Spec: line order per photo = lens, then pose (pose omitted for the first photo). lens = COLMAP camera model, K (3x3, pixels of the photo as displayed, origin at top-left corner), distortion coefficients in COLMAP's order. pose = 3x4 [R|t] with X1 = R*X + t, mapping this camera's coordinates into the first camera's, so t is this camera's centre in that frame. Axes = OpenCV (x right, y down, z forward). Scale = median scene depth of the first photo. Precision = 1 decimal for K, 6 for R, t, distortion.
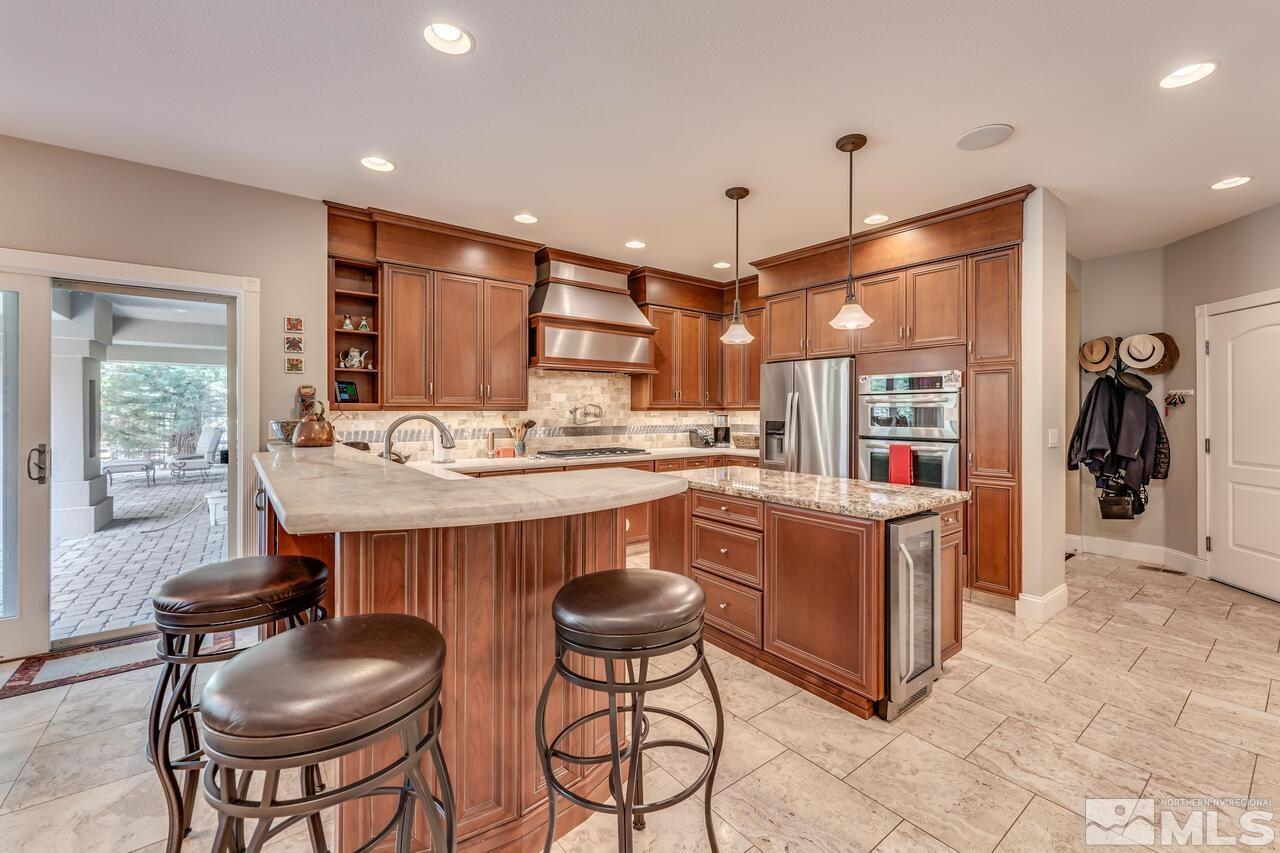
lens RADIAL K [[535.3, 0, 658.6], [0, 535.3, 409.3], [0, 0, 1]] dist [0.003376, -0.000476]
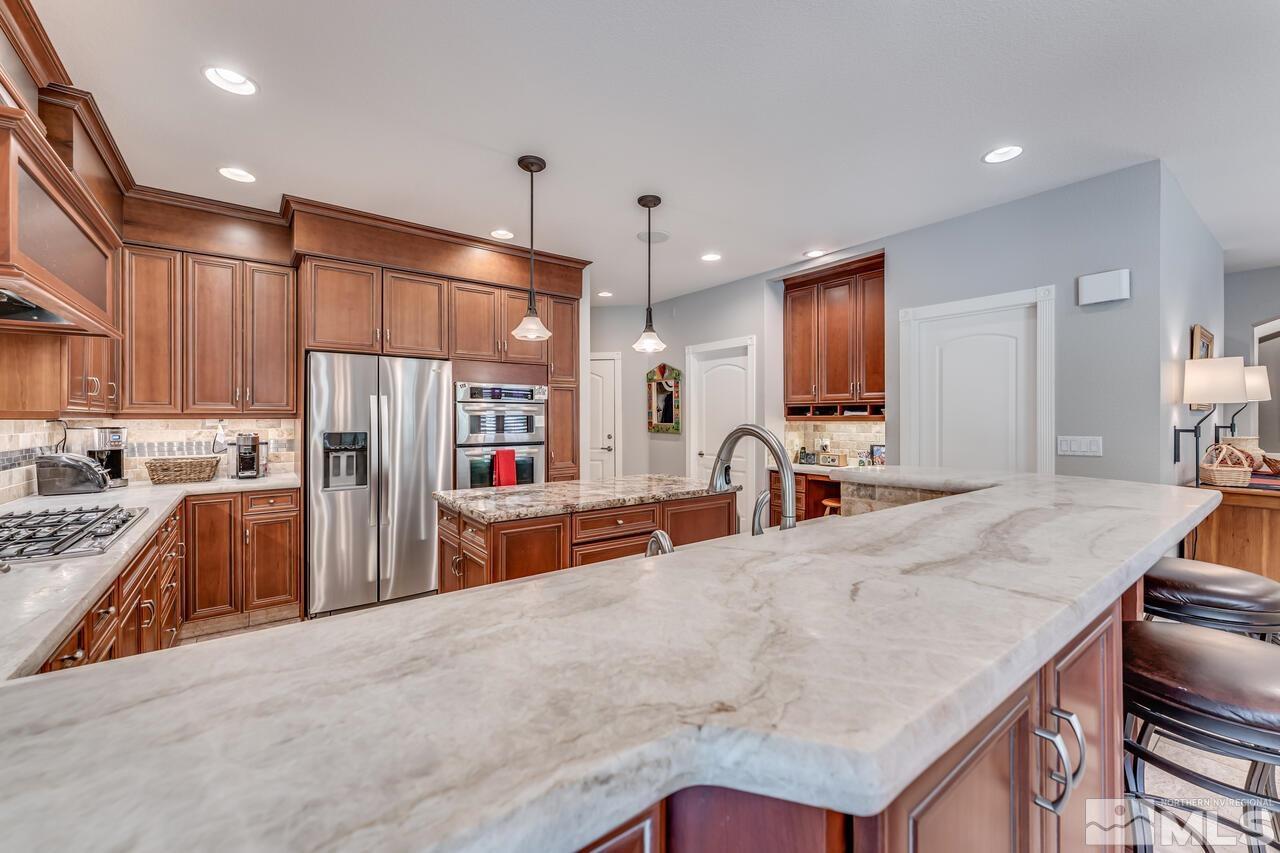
lens RADIAL K [[514.8, 0, 643.0], [0, 514.8, 420.5], [0, 0, 1]] dist [0.000188, -0.001151]
pose [[0.022880, -0.004001, 0.999730, -0.564890], [-0.002078, 0.999990, 0.004049, 0.002073], [-0.999736, -0.002170, 0.022871, 0.676542]]
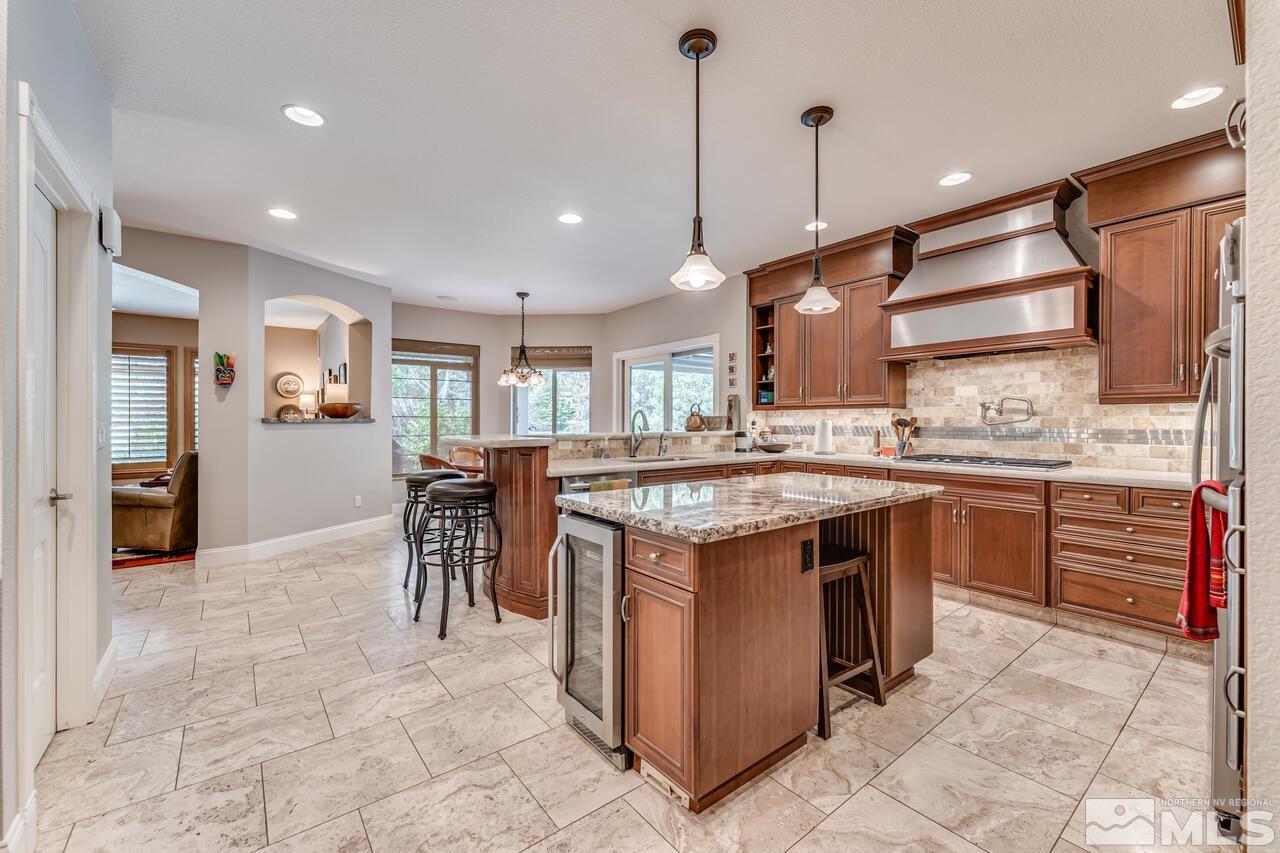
lens RADIAL K [[514.8, 0, 634.8], [0, 514.8, 421.9], [0, 0, 1]] dist [0.000188, -0.001151]
pose [[-0.013097, 0.003937, -0.999906, 0.747597], [0.003690, 0.999986, 0.003889, 0.025064], [0.999907, -0.003639, -0.013111, 0.630329]]
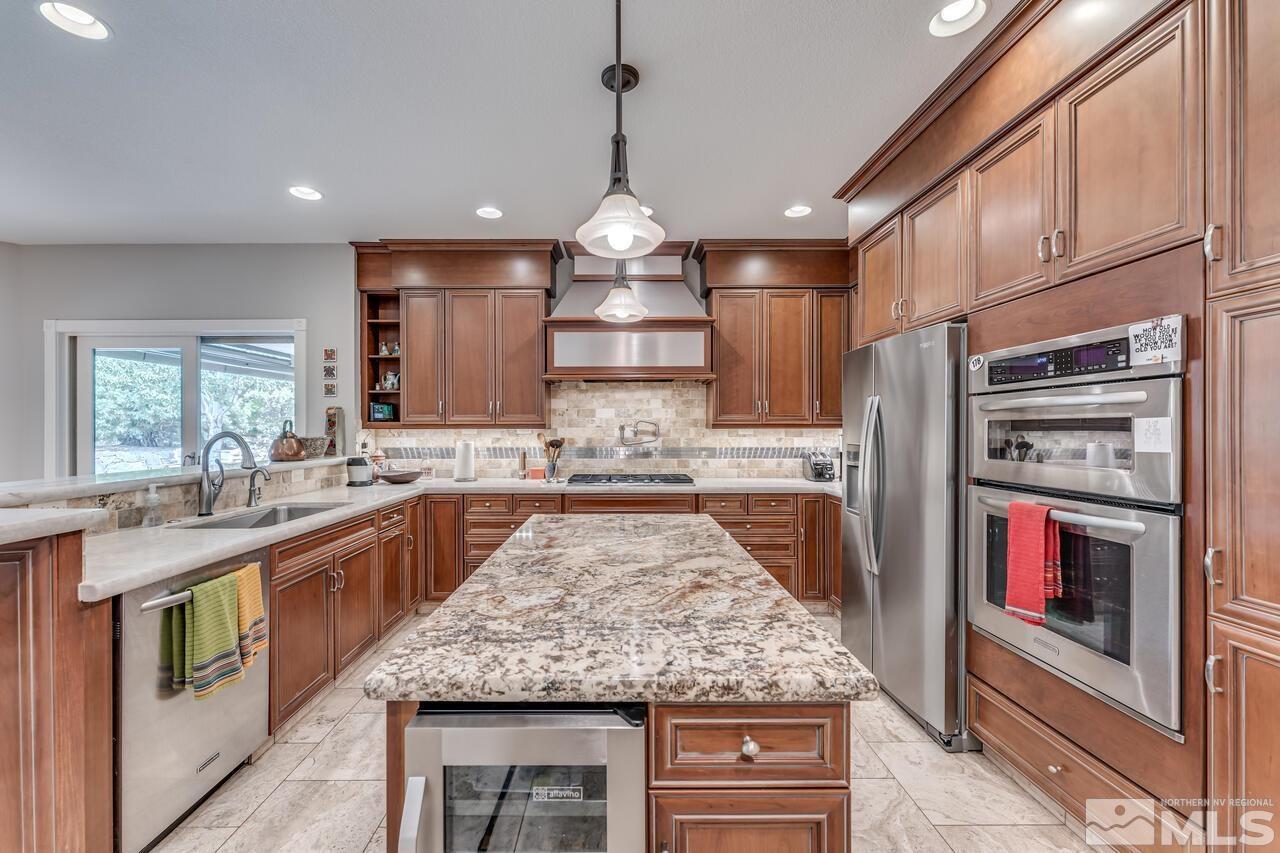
lens RADIAL K [[514.8, 0, 619.3], [0, 514.8, 431.4], [0, 0, 1]] dist [0.000188, -0.001151]
pose [[0.782353, 0.001816, -0.622833, 0.437971], [0.003193, 0.999971, 0.006927, 0.002221], [0.622828, -0.007408, 0.782324, 0.447105]]
